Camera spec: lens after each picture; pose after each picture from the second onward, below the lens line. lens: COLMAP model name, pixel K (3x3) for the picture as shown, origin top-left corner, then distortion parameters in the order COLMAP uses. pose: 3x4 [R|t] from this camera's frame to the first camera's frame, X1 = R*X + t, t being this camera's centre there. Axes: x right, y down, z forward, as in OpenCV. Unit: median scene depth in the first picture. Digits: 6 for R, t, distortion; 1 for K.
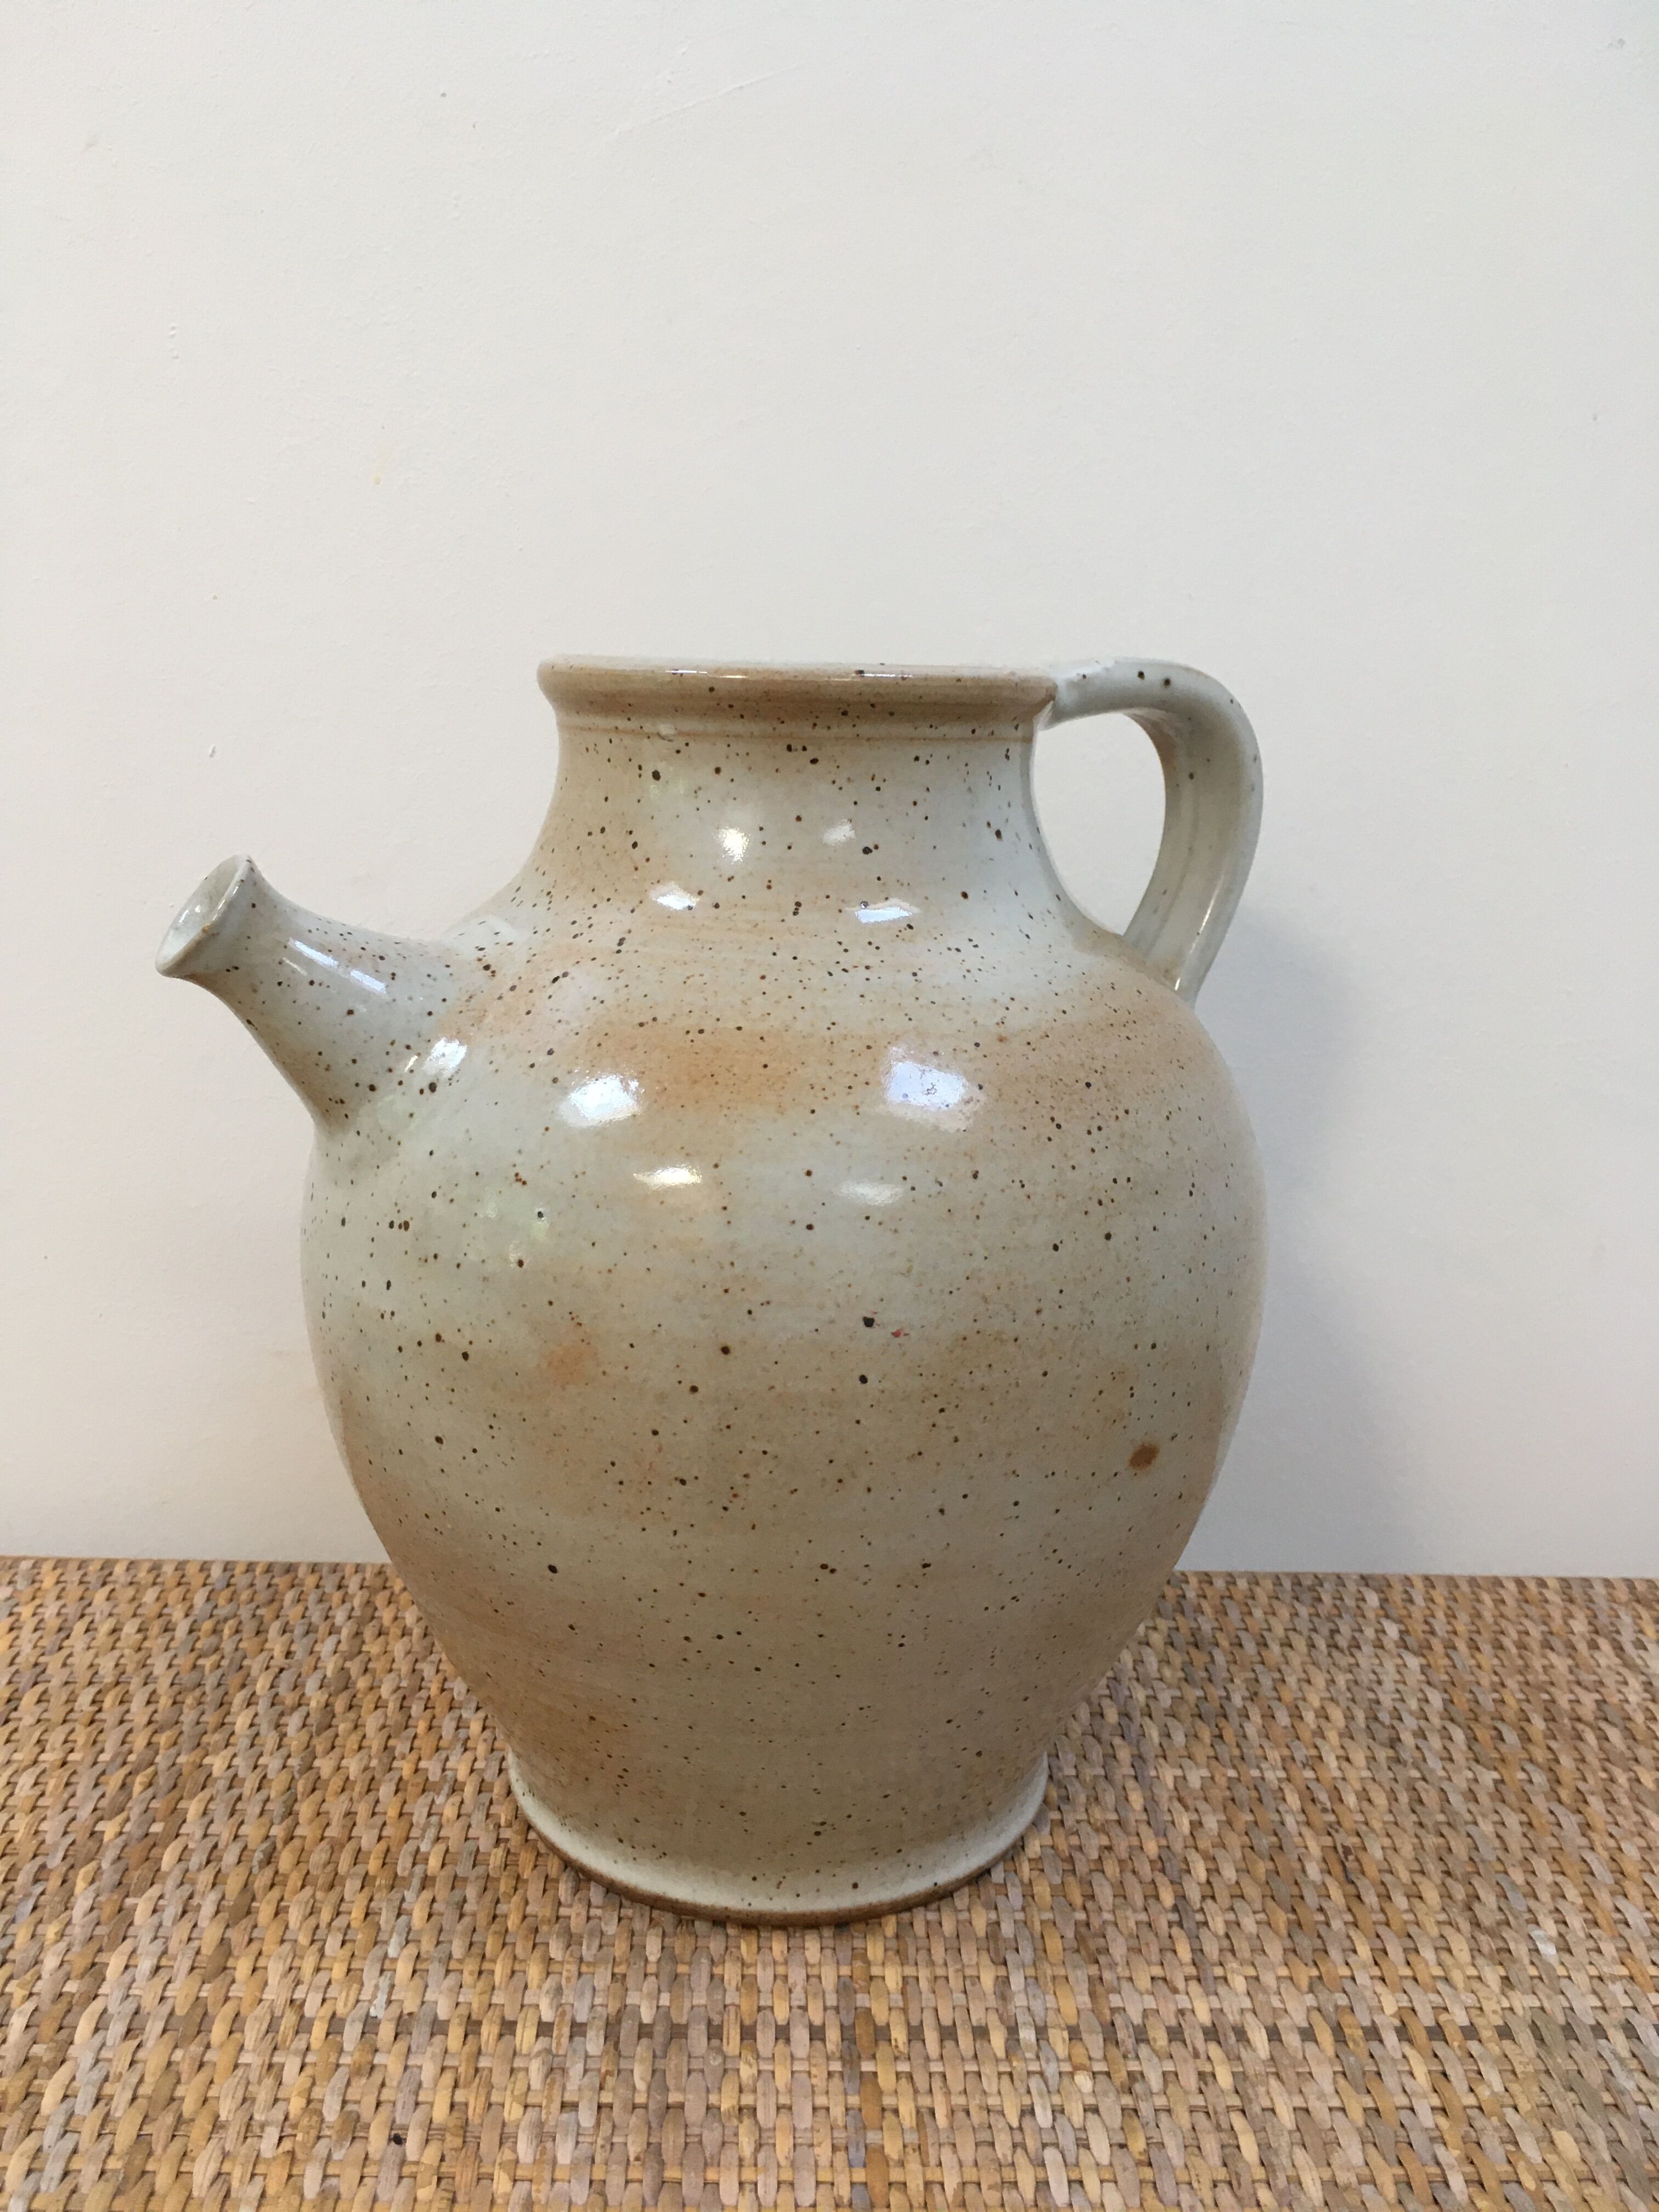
lens RADIAL K [[1908.0, 0, 829.5], [0, 1908.0, 1106.0], [0, 0, 1]] dist [0.046338, -0.001350]
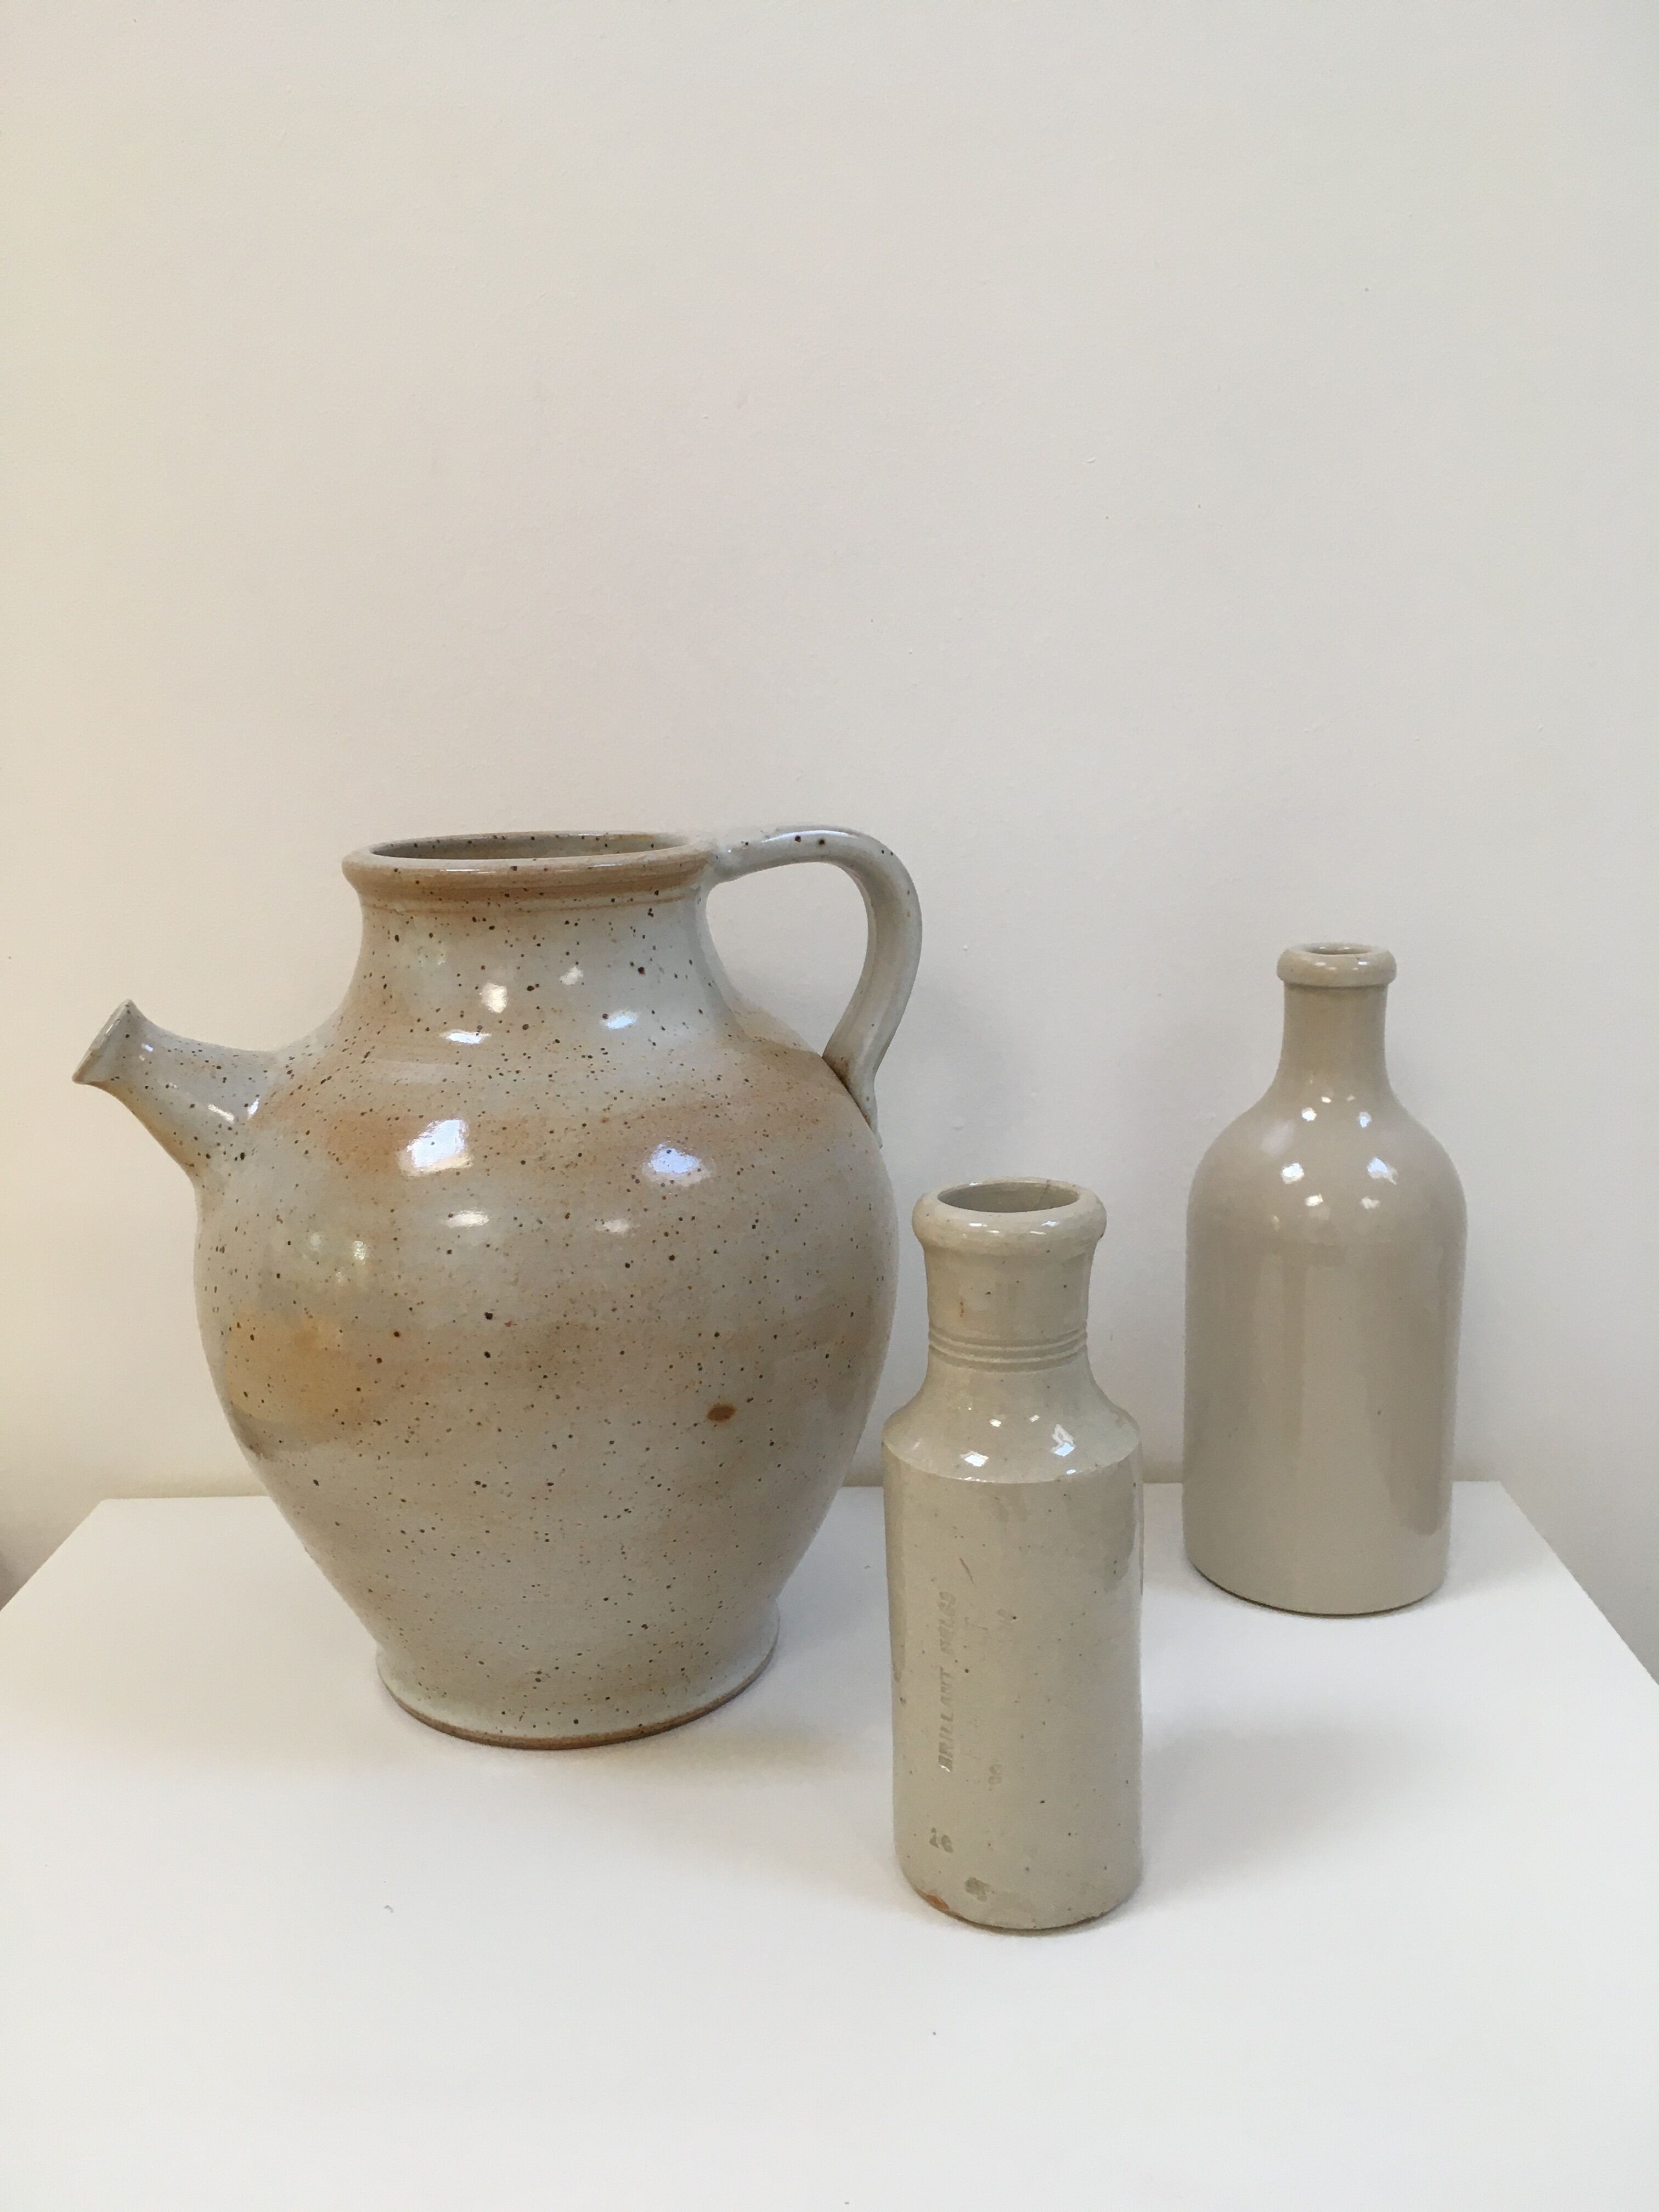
lens RADIAL K [[1908.0, 0, 829.5], [0, 1908.0, 1106.0], [0, 0, 1]] dist [0.046338, -0.001350]
pose [[0.984812, -0.011092, -0.173270, 0.505636], [0.010646, 0.999937, -0.003505, -0.039090], [0.173298, 0.001607, 0.984868, -0.388491]]
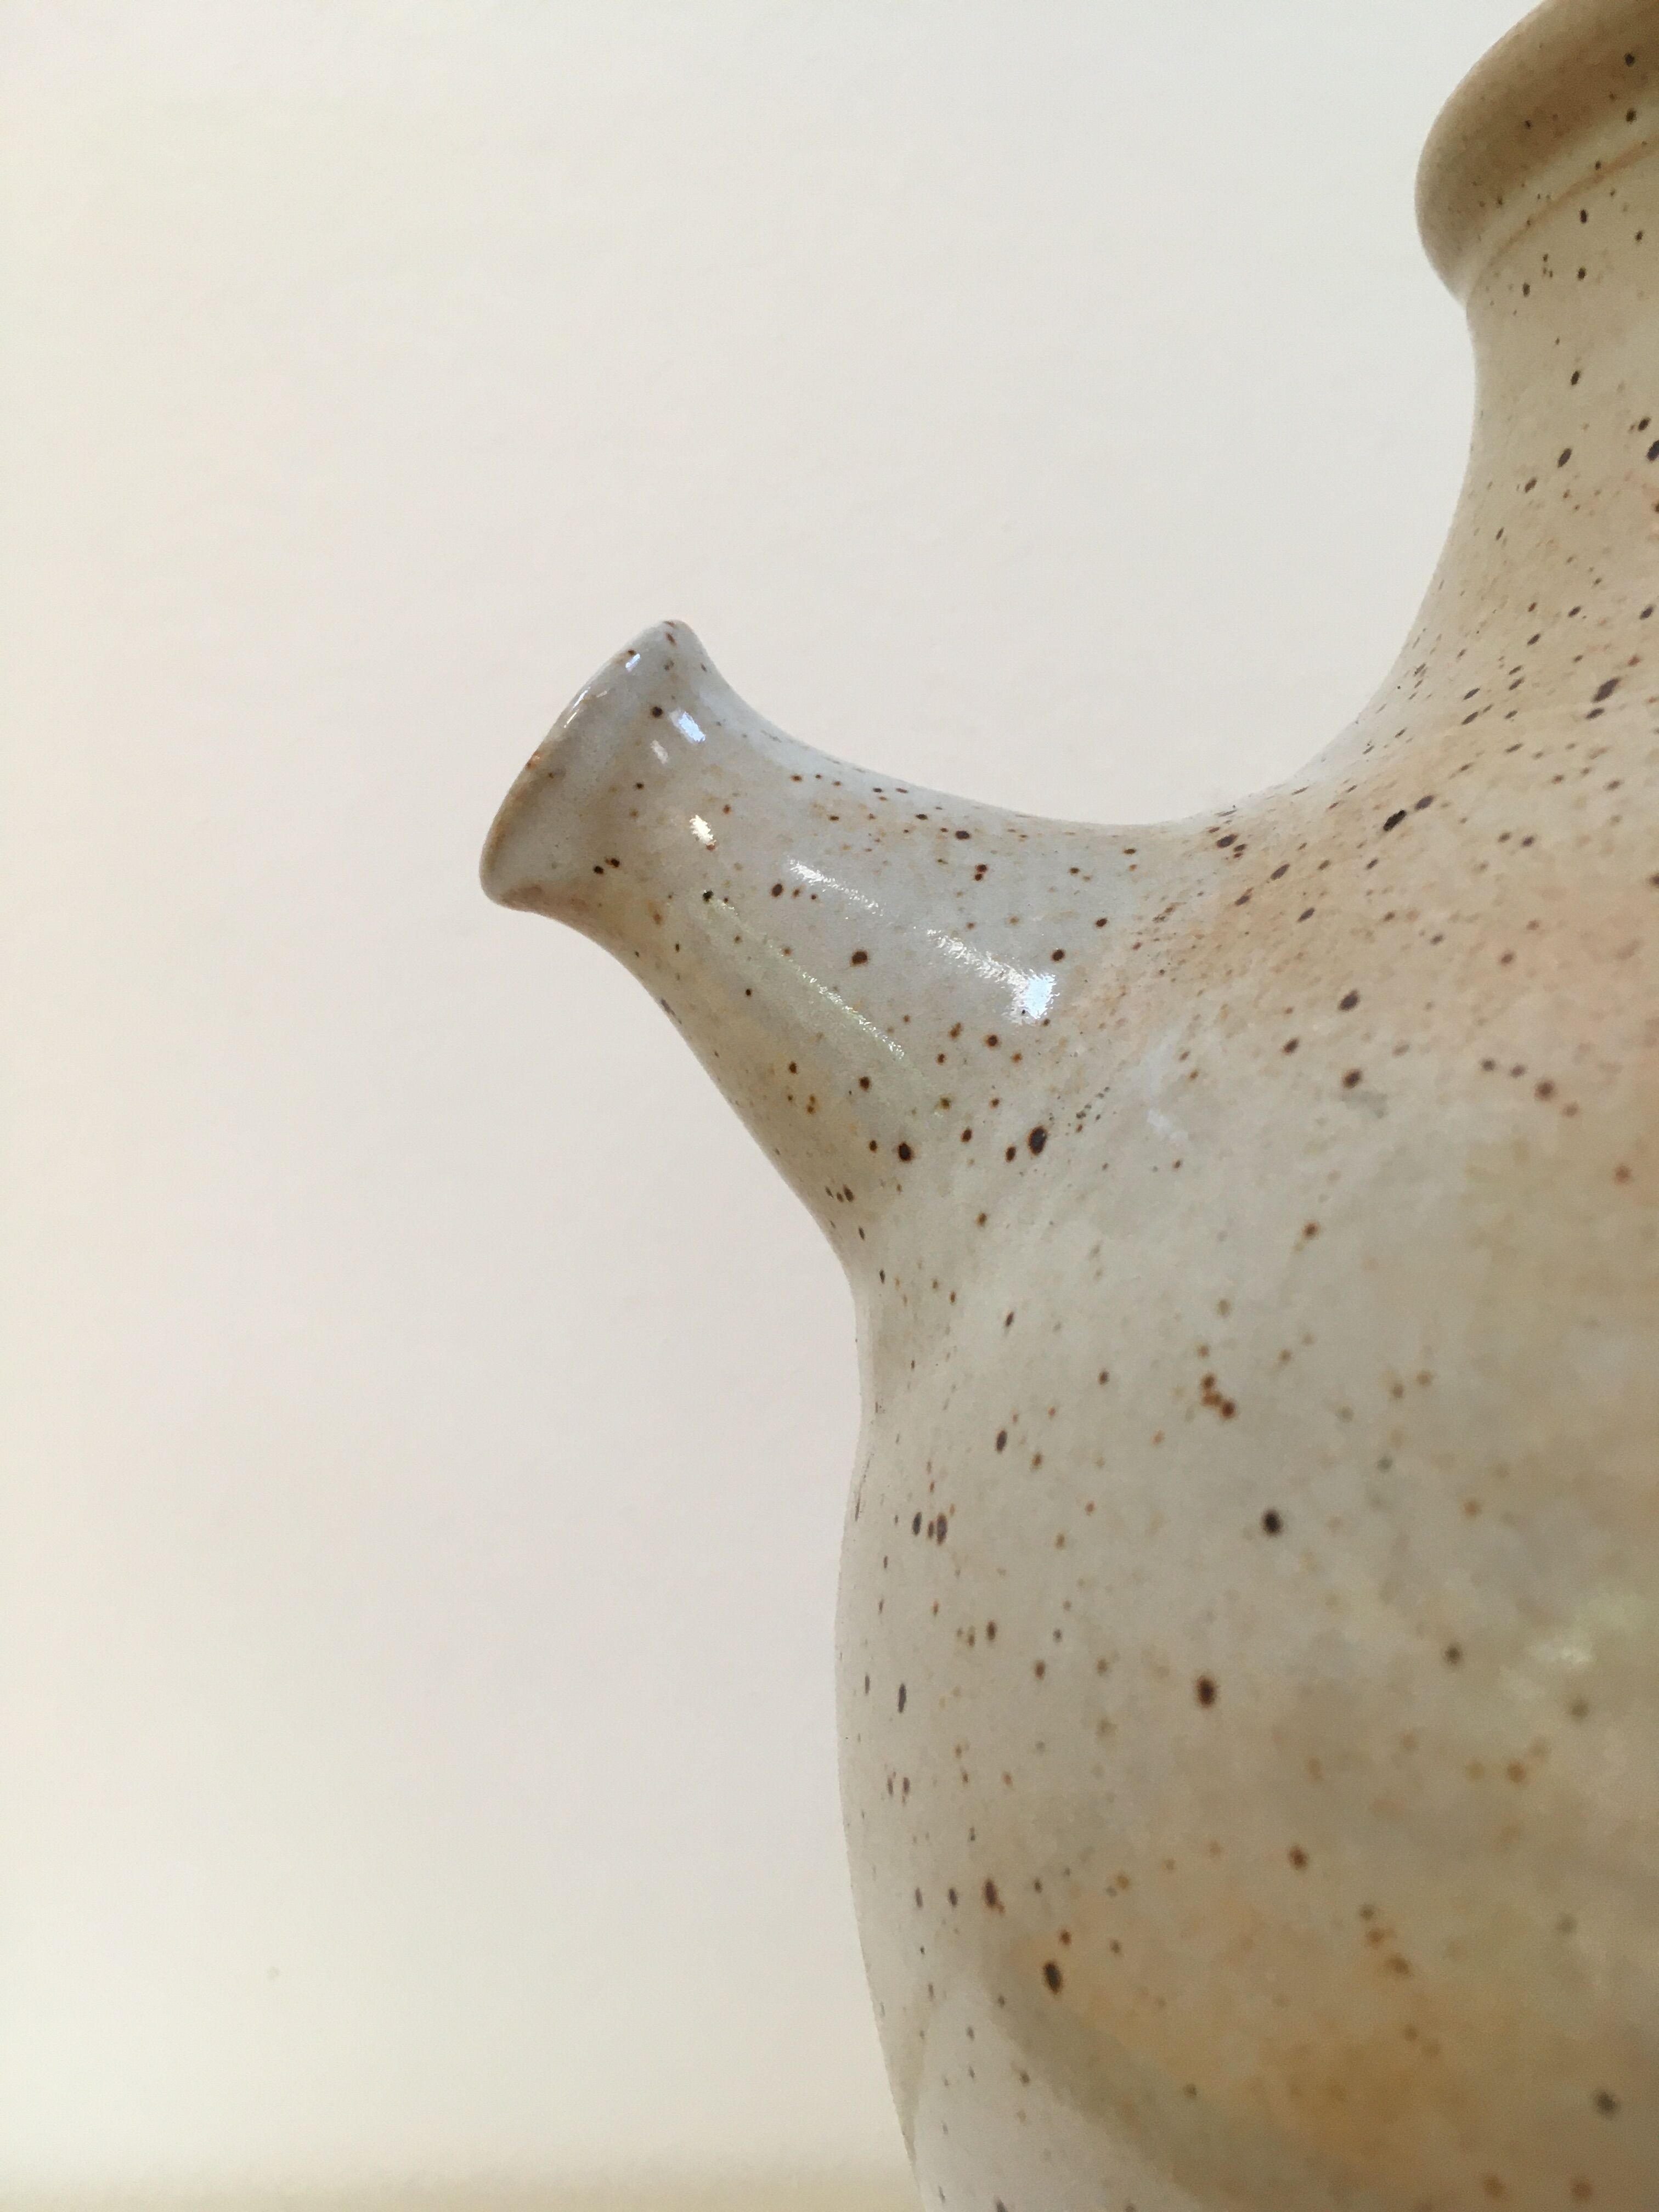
lens RADIAL K [[1962.0, 0, 829.5], [0, 1962.0, 1106.0], [0, 0, 1]] dist [0.084311, -0.205997]
pose [[0.856965, -0.029100, -0.514552, -0.052855], [-0.054795, 0.987601, -0.147111, 0.040654], [0.512453, 0.154264, 0.844745, 0.680534]]
